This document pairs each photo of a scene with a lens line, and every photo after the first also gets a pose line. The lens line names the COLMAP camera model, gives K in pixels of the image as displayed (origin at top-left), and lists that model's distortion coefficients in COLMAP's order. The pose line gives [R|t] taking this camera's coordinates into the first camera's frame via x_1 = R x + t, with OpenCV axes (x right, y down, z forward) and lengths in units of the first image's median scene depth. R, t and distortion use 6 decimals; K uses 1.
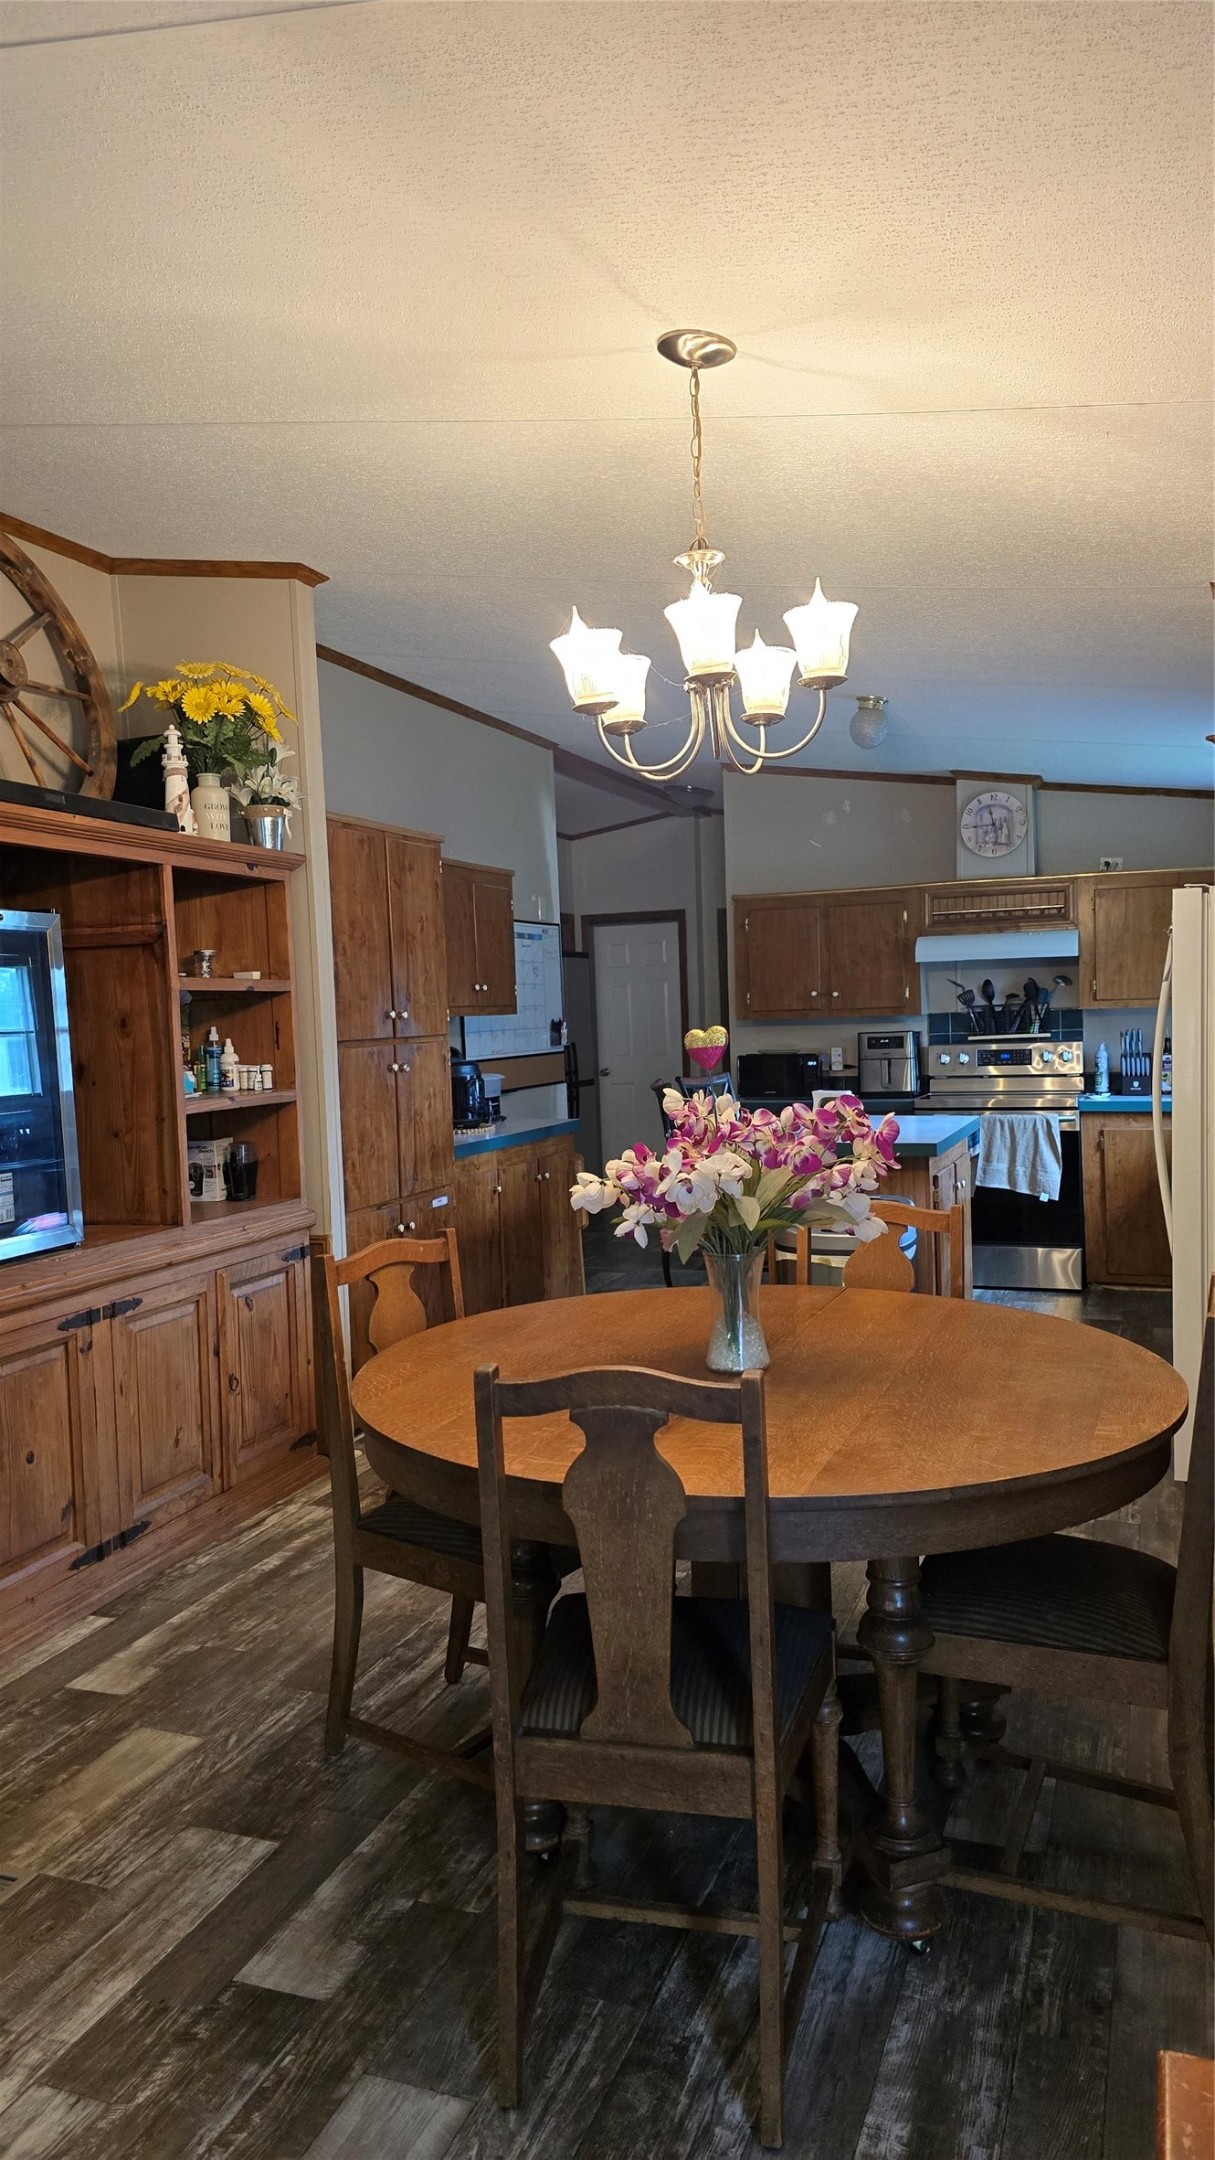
lens RADIAL K [[1386.1, 0, 607.5], [0, 1386.1, 1080.0], [0, 0, 1]] dist [0.081280, -0.098956]
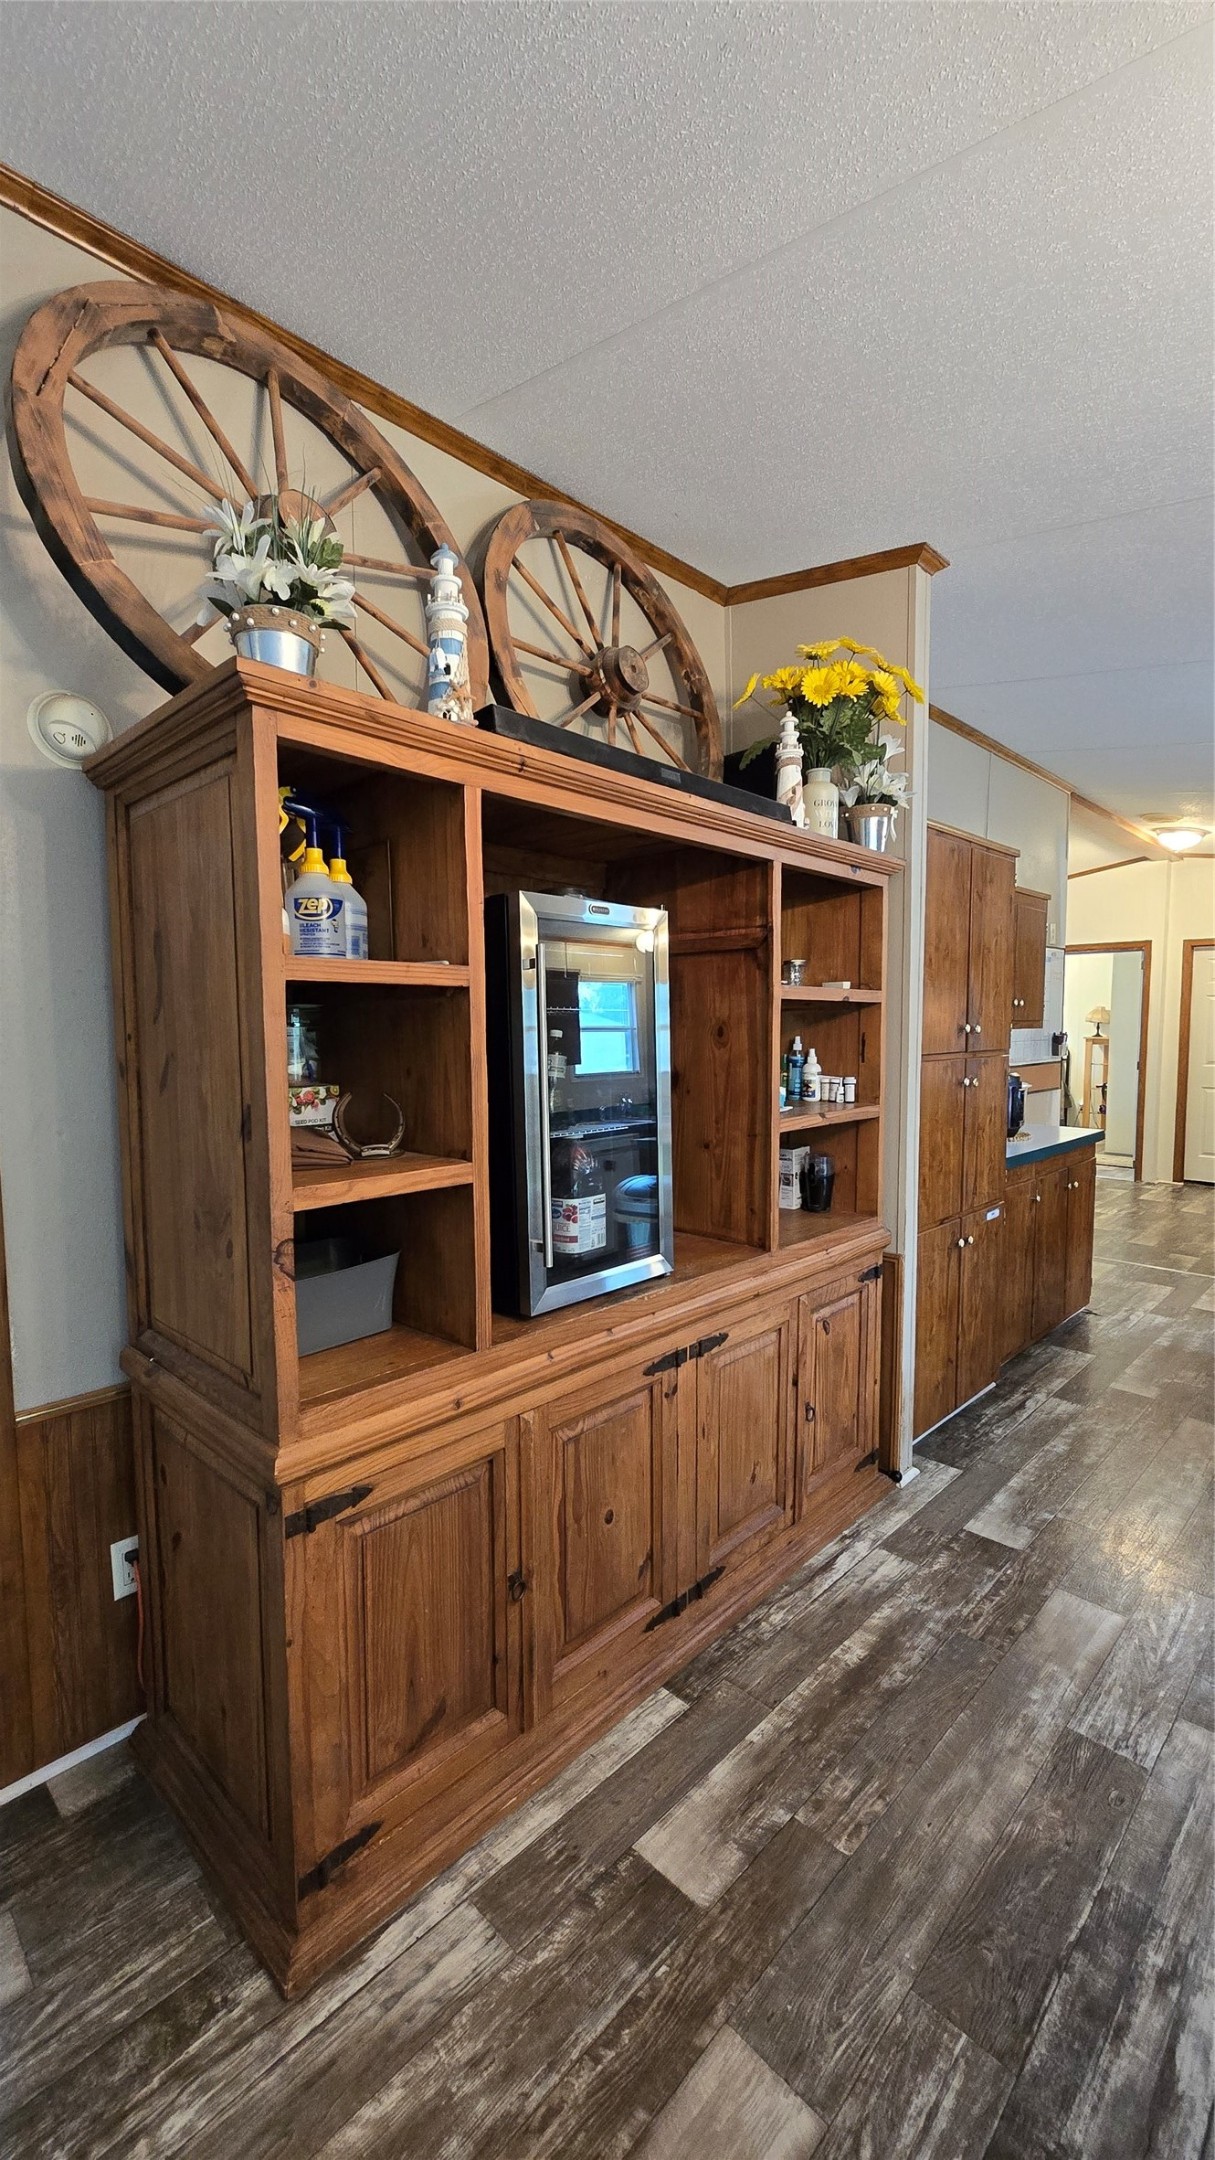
lens RADIAL K [[856.6, 0, 607.5], [0, 856.6, 1080.0], [0, 0, 1]] dist [0.000011, 0.002781]
pose [[0.911693, 0.058207, -0.406728, -0.172792], [-0.048162, 0.998230, 0.034901, -0.024311], [0.408040, -0.012230, 0.912882, 0.423409]]
